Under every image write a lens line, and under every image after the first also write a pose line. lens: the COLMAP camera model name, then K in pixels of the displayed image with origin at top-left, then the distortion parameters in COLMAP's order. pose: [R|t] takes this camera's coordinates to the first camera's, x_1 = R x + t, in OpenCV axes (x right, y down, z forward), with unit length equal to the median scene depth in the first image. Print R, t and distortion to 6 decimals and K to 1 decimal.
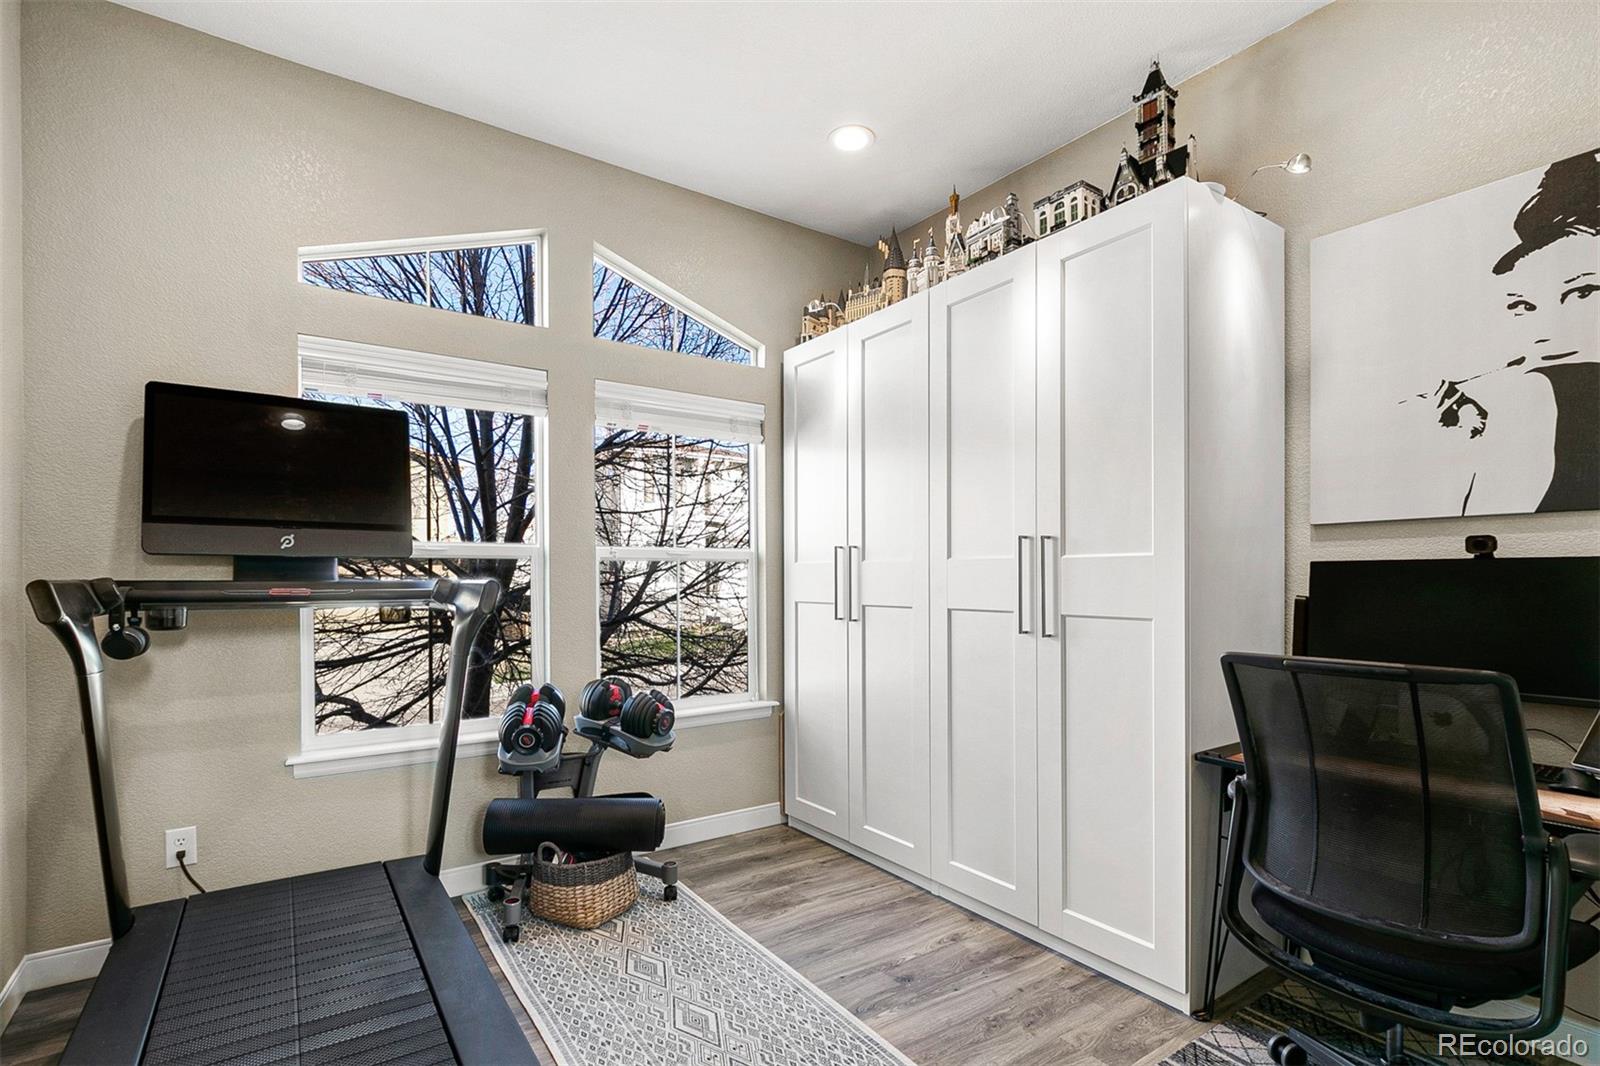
lens RADIAL K [[754.1, 0, 780.8], [0, 754.1, 580.3], [0, 0, 1]] dist [0.002037, -0.001167]
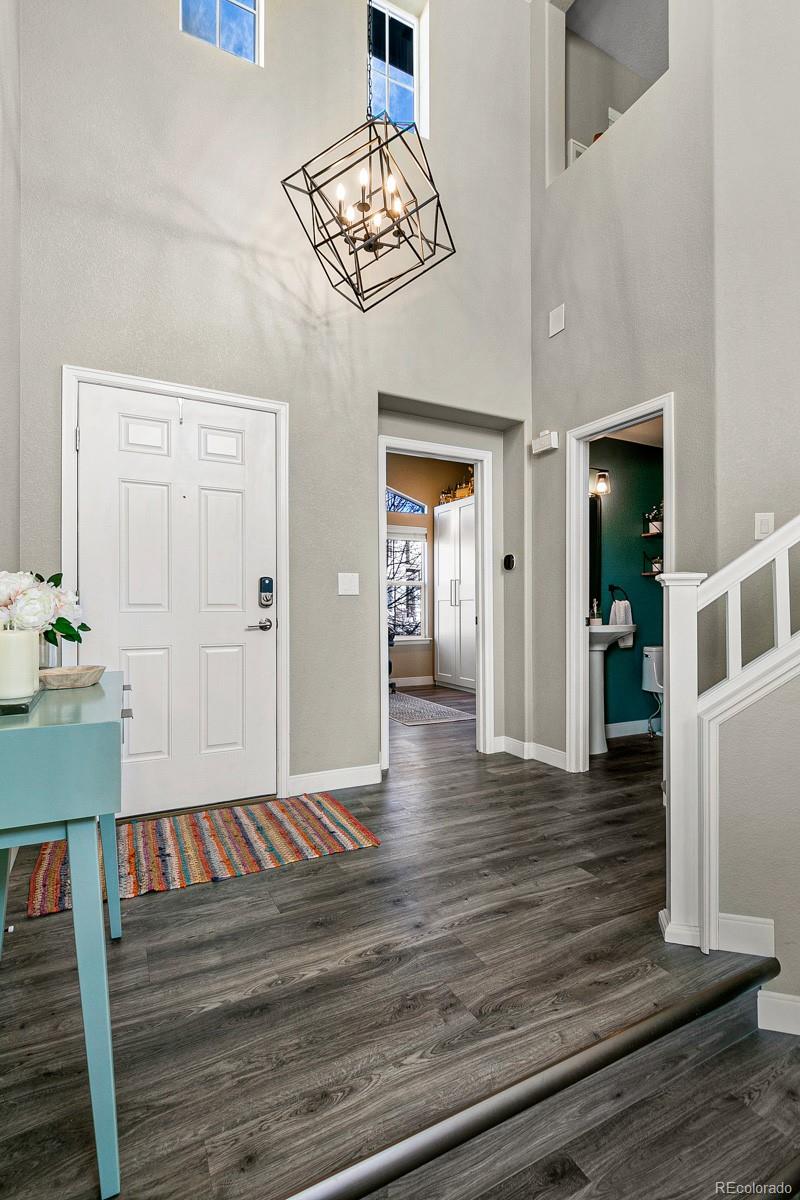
lens RADIAL K [[565.5, 0, 400.0], [0, 565.5, 600.0], [0, 0, 1]] dist [0.002037, -0.001167]
pose [[0.993526, -0.000132, -0.113609, 0.113037], [-0.001752, 0.999863, -0.016489, 0.060171], [0.113595, 0.016581, 0.993389, -1.019993]]
